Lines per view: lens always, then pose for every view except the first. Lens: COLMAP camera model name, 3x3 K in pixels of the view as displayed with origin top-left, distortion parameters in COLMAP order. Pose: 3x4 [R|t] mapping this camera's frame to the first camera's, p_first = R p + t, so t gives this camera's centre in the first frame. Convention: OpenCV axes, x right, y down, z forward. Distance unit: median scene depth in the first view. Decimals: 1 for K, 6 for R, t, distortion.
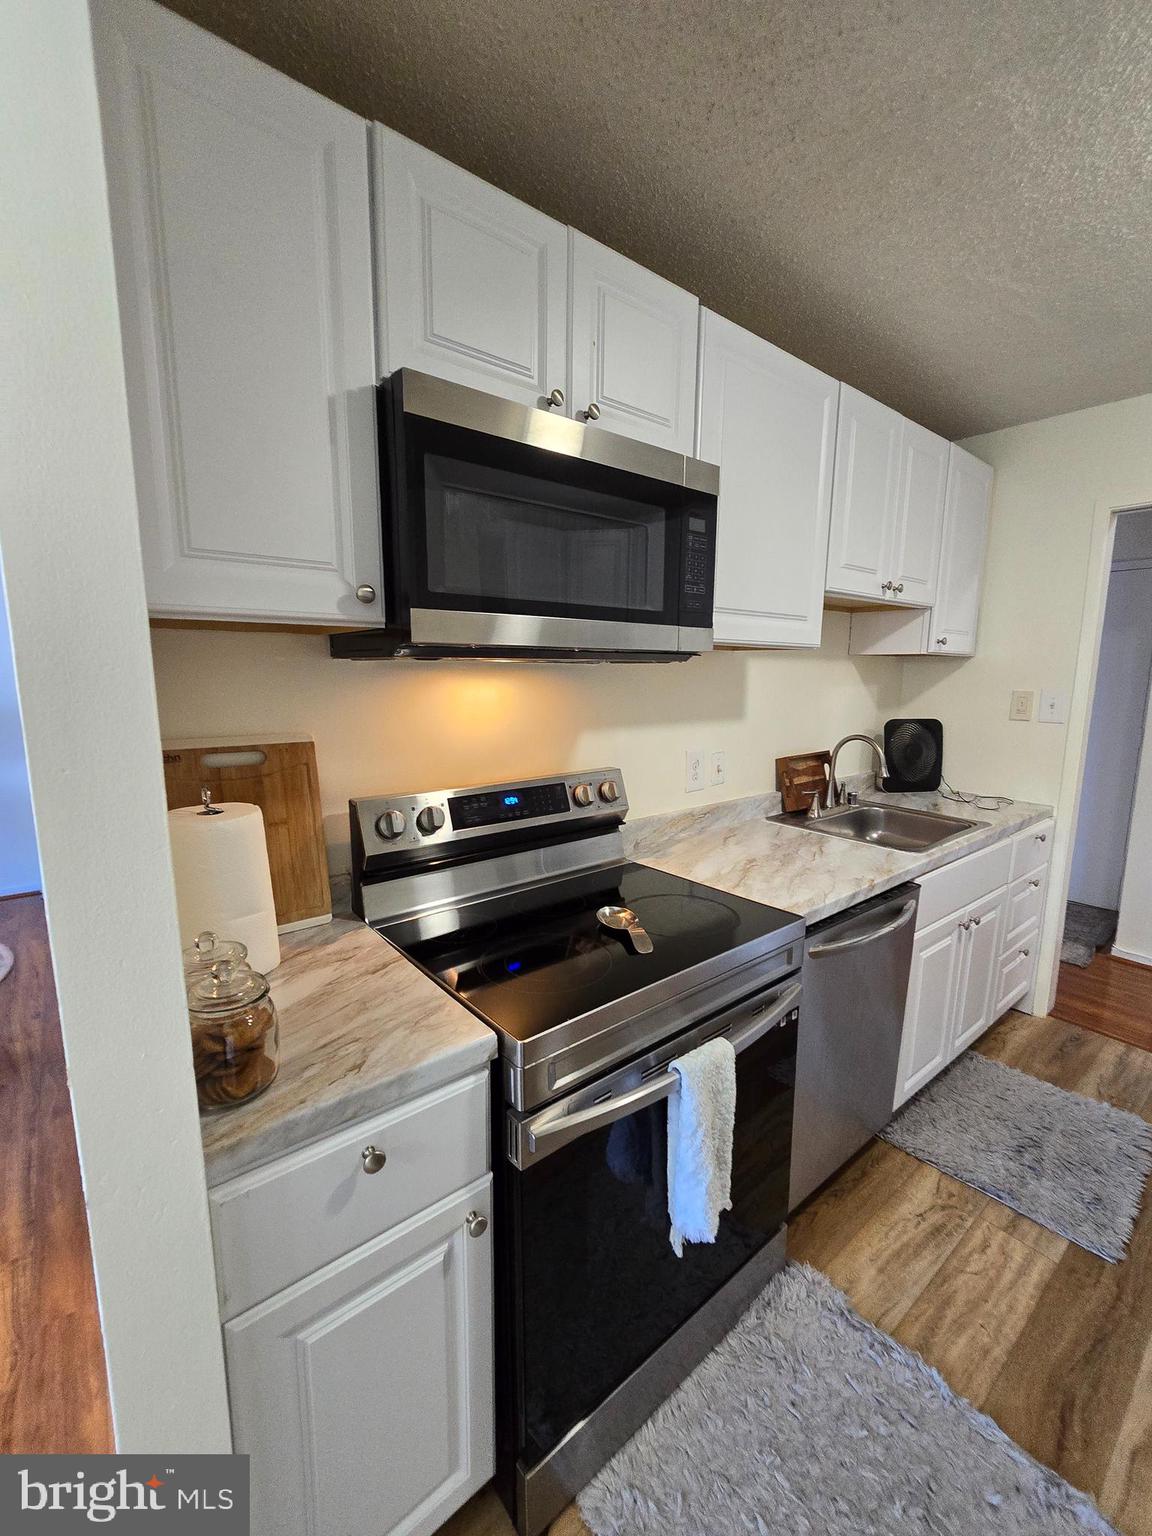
lens RADIAL K [[634.2, 0, 583.9], [0, 634.2, 771.4], [0, 0, 1]] dist [-0.002551, 0.000484]
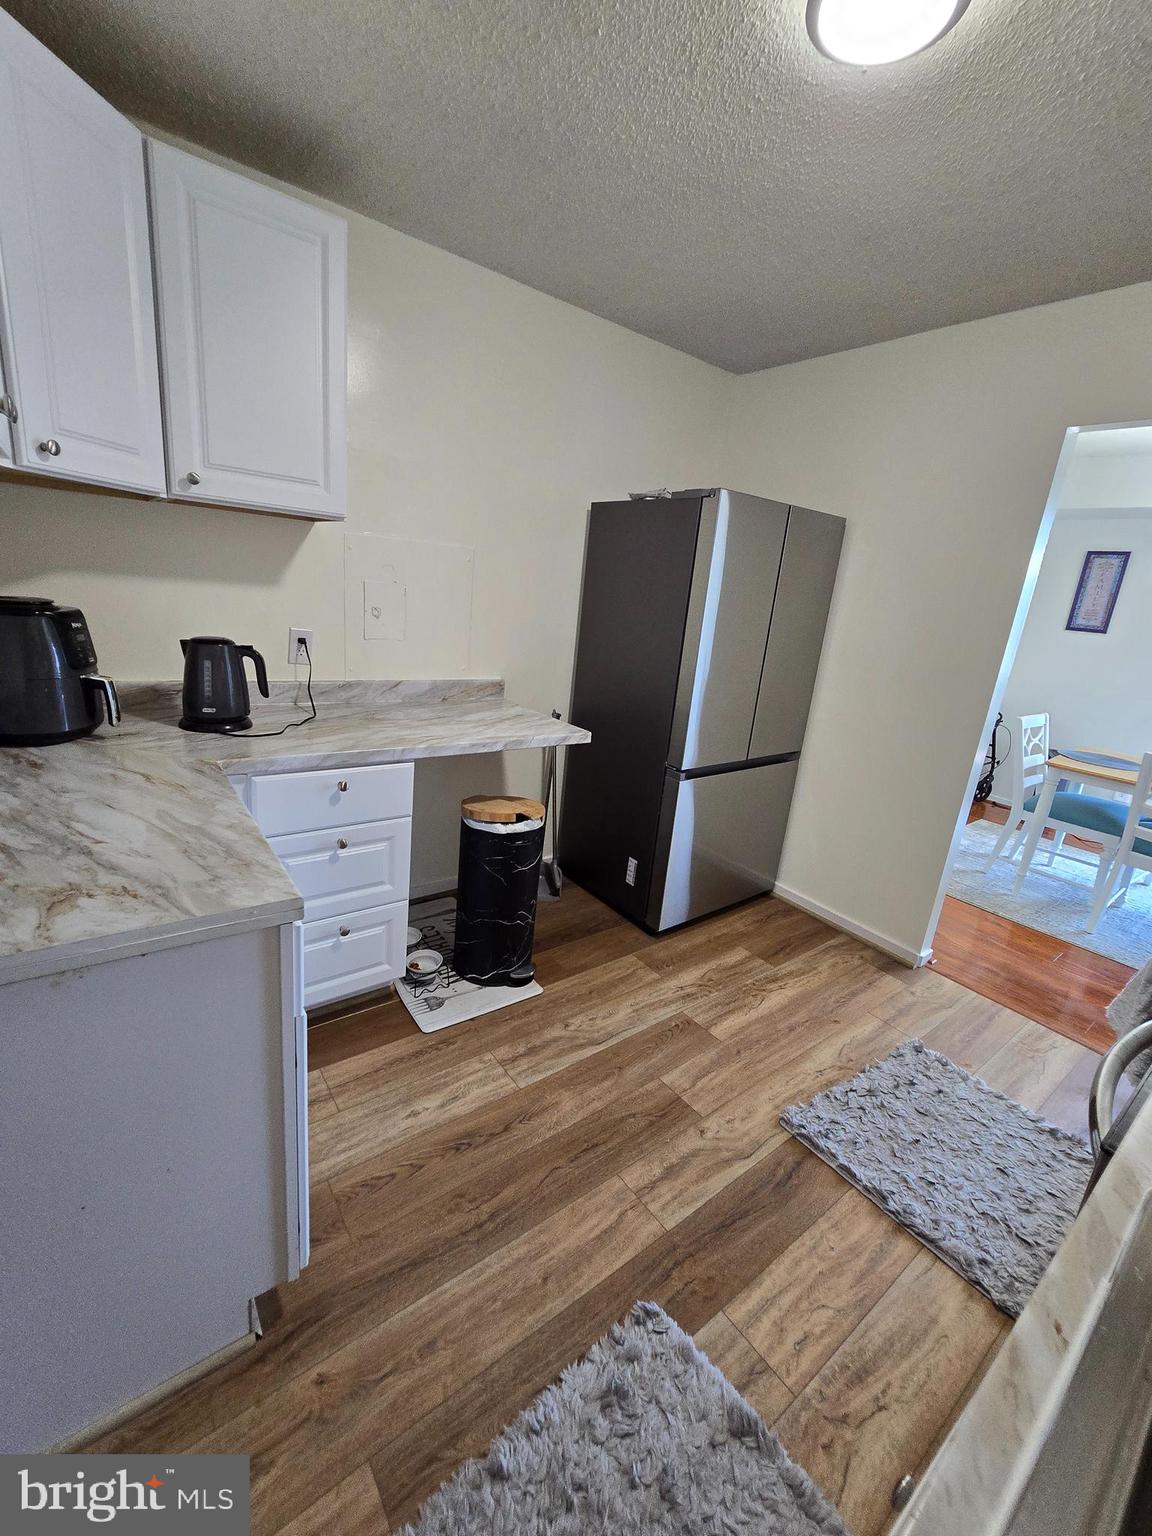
lens RADIAL K [[631.2, 0, 572.1], [0, 631.2, 760.6], [0, 0, 1]] dist [-0.000399, 0.000544]
pose [[-0.994506, -0.104079, 0.011224, 0.963002], [-0.090335, 0.907432, 0.410374, -0.192889], [-0.052896, 0.407106, -0.911848, 1.405305]]
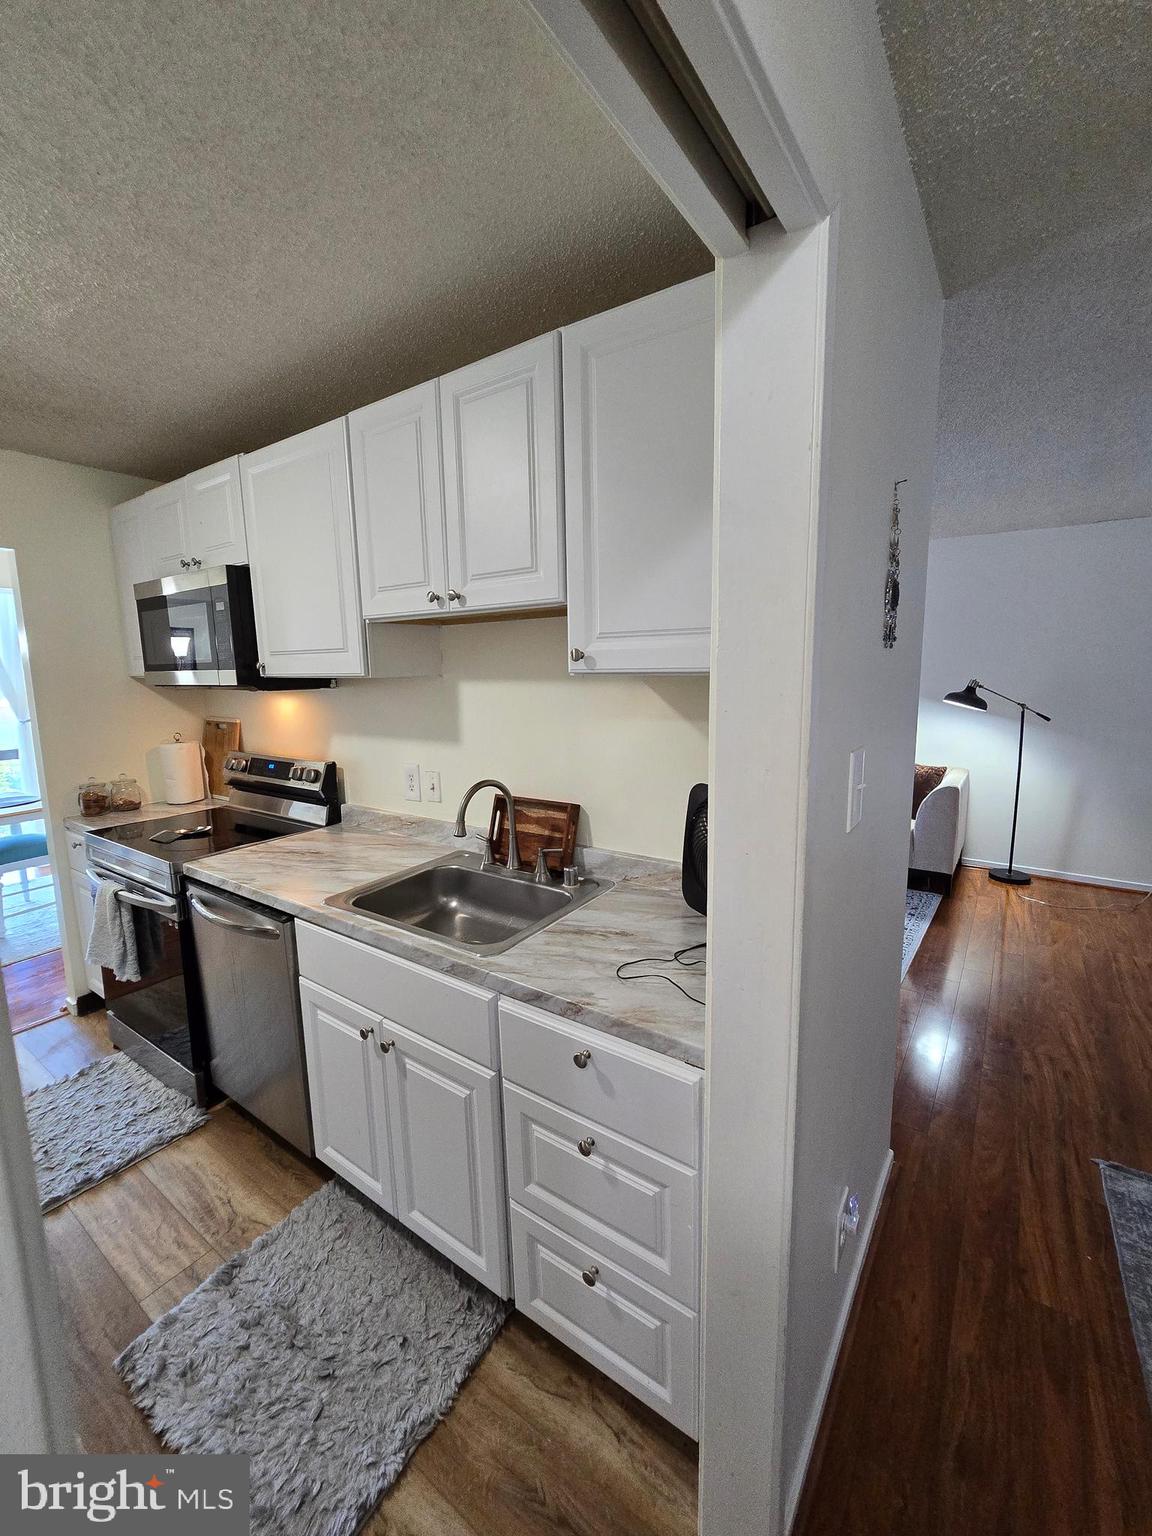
lens RADIAL K [[640.1, 0, 570.8], [0, 640.1, 761.5], [0, 0, 1]] dist [0.007262, -0.000044]
pose [[0.256185, 0.133626, -0.957347, 1.699755], [-0.132043, 0.985953, 0.102284, -0.244779], [0.957567, 0.100207, 0.270231, 1.231327]]
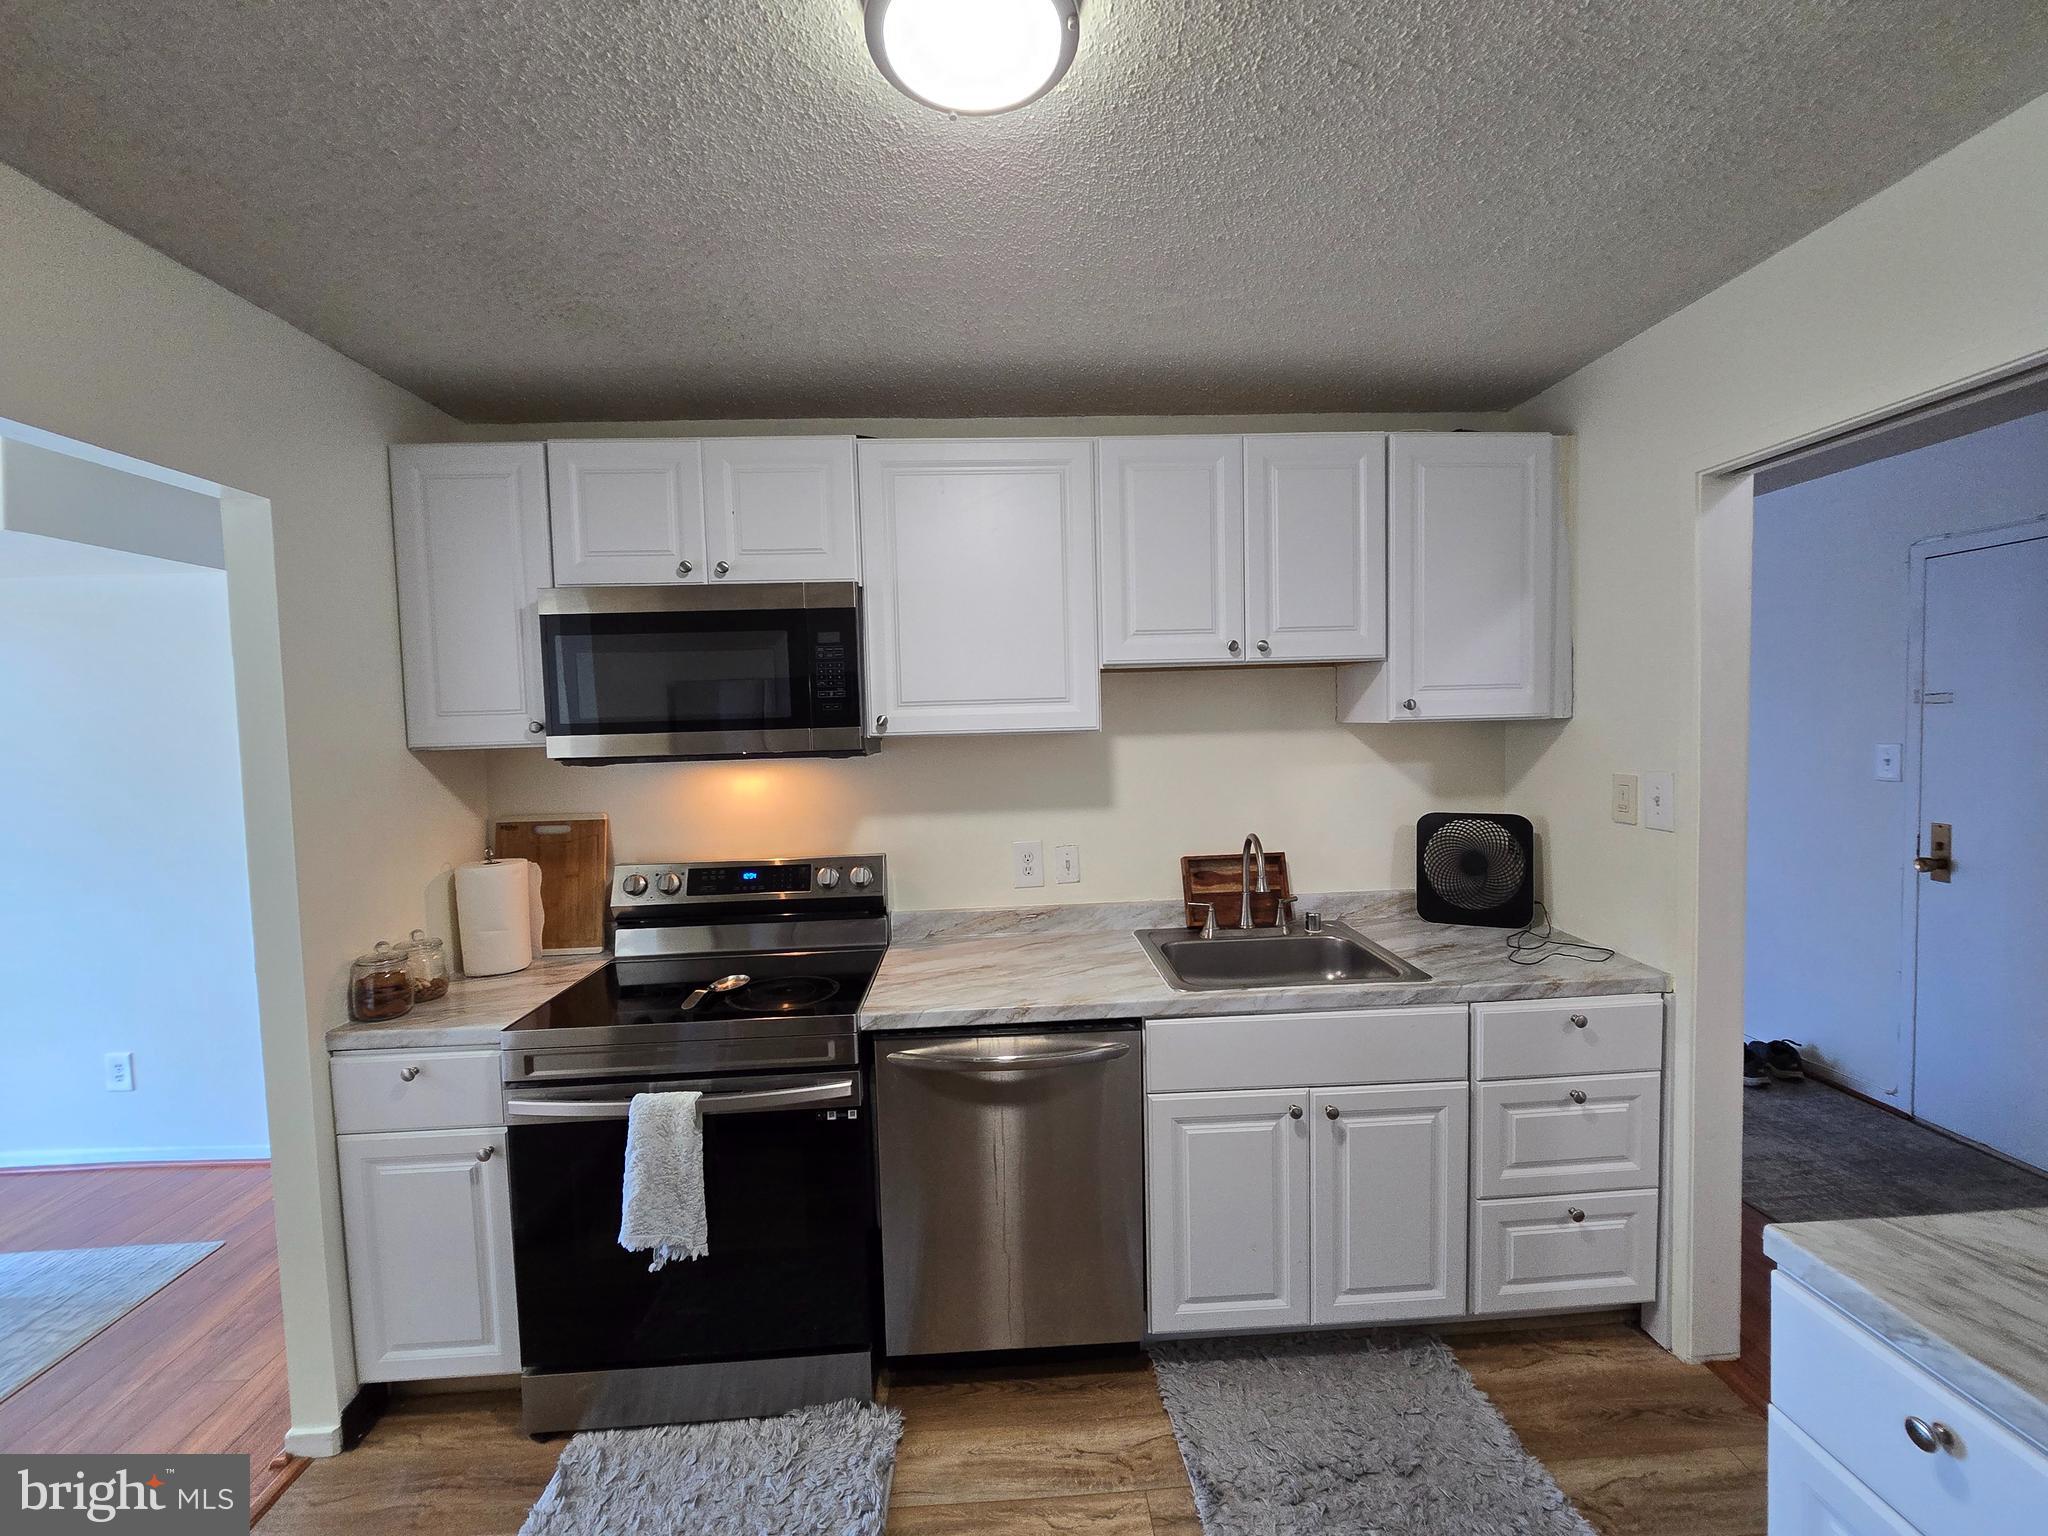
lens RADIAL K [[847.7, 0, 1041.4], [0, 847.7, 765.0], [0, 0, 1]] dist [0.003658, -0.000242]
pose [[0.808263, 0.004017, -0.588808, 1.149393], [-0.060608, 0.995233, -0.076408, -0.065197], [0.585694, 0.097444, 0.804653, 0.042205]]
